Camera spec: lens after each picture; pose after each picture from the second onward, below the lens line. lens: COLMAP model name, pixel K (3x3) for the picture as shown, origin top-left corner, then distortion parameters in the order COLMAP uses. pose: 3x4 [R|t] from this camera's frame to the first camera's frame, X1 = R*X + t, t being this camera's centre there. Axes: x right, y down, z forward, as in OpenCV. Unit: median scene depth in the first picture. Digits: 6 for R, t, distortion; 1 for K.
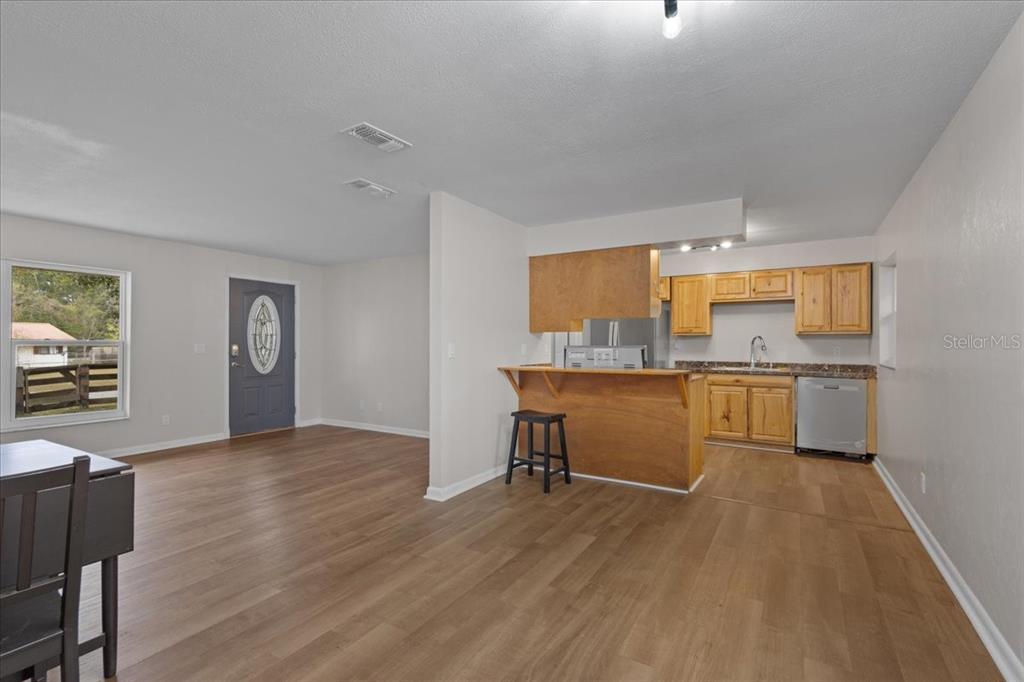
lens RADIAL K [[472.8, 0, 518.8], [0, 472.8, 343.7], [0, 0, 1]] dist [0.010341, -0.004963]
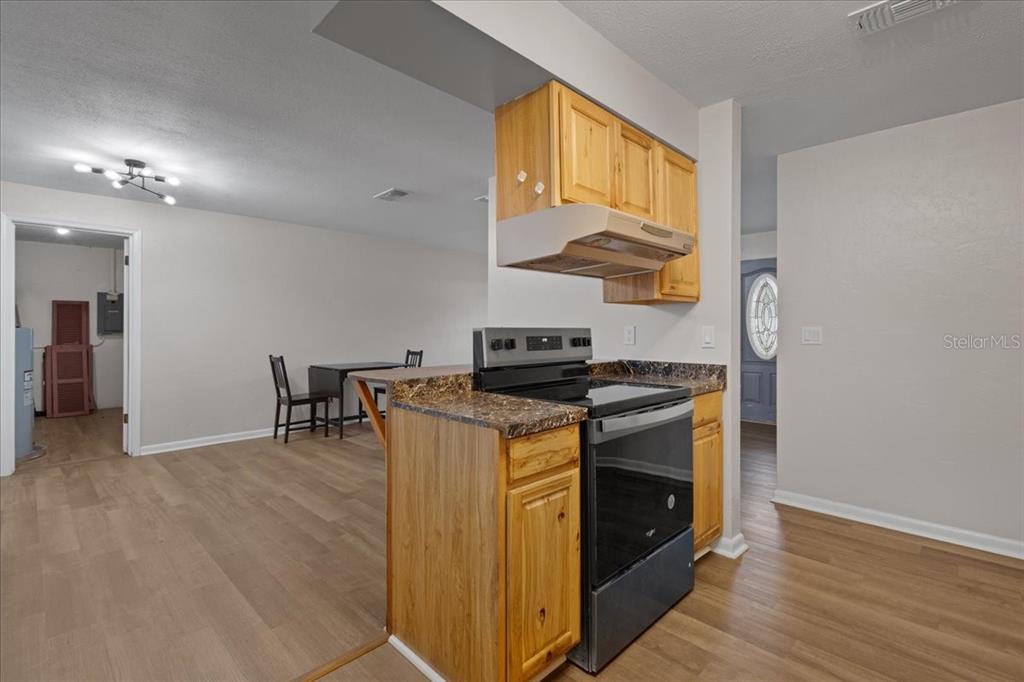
lens RADIAL K [[472.8, 0, 510.0], [0, 472.8, 329.3], [0, 0, 1]] dist [0.010341, -0.004963]
pose [[-0.242818, 0.001217, -0.970071, 0.543987], [0.004243, 0.999991, 0.000192, 0.003805], [0.970063, -0.004069, -0.242821, 0.847161]]
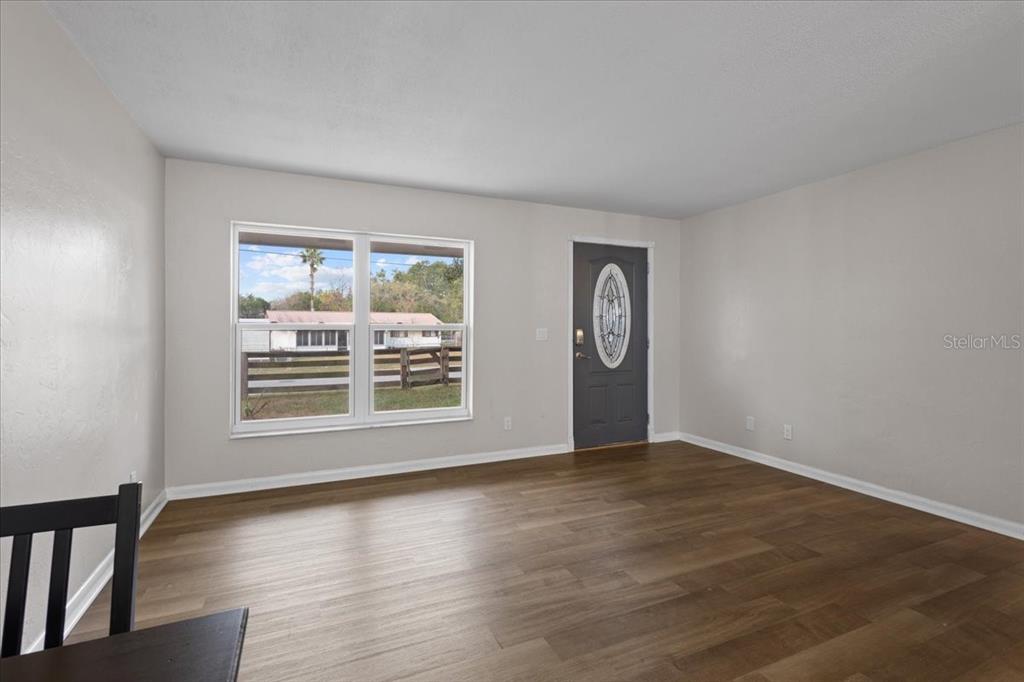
lens RADIAL K [[472.8, 0, 510.7], [0, 472.8, 334.5], [0, 0, 1]] dist [0.010341, -0.004963]
pose [[0.814001, 0.005993, -0.580833, -0.264287], [0.001045, 0.999930, 0.011781, 0.001524], [0.580863, -0.010197, 0.813938, 0.338954]]
